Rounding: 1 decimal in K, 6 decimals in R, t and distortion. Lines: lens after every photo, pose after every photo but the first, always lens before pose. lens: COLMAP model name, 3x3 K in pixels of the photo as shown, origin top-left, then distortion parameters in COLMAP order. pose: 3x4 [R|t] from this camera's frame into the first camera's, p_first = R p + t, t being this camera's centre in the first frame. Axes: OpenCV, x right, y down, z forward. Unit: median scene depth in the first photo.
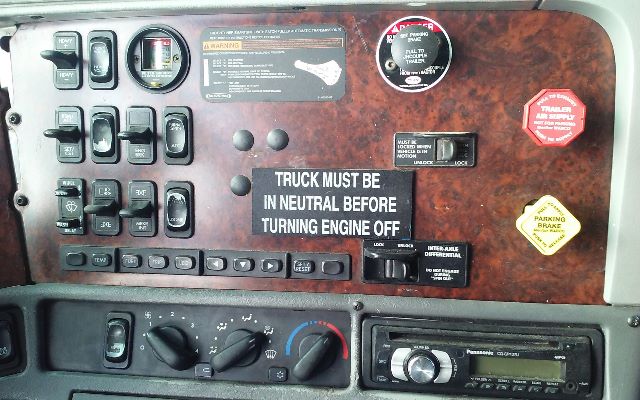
lens RADIAL K [[512.7, 0, 320.0], [0, 512.7, 200.0], [0, 0, 1]] dist [0.009086, 0.002428]
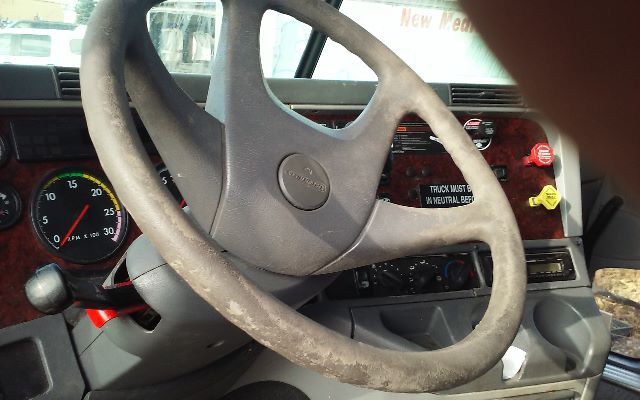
lens RADIAL K [[512.7, 0, 320.0], [0, 512.7, 200.0], [0, 0, 1]] dist [0.009086, 0.002428]
pose [[0.919575, -0.011809, 0.392737, -1.314546], [0.131045, 0.951535, -0.278223, 0.519299], [-0.370418, 0.307313, 0.876555, -0.632437]]
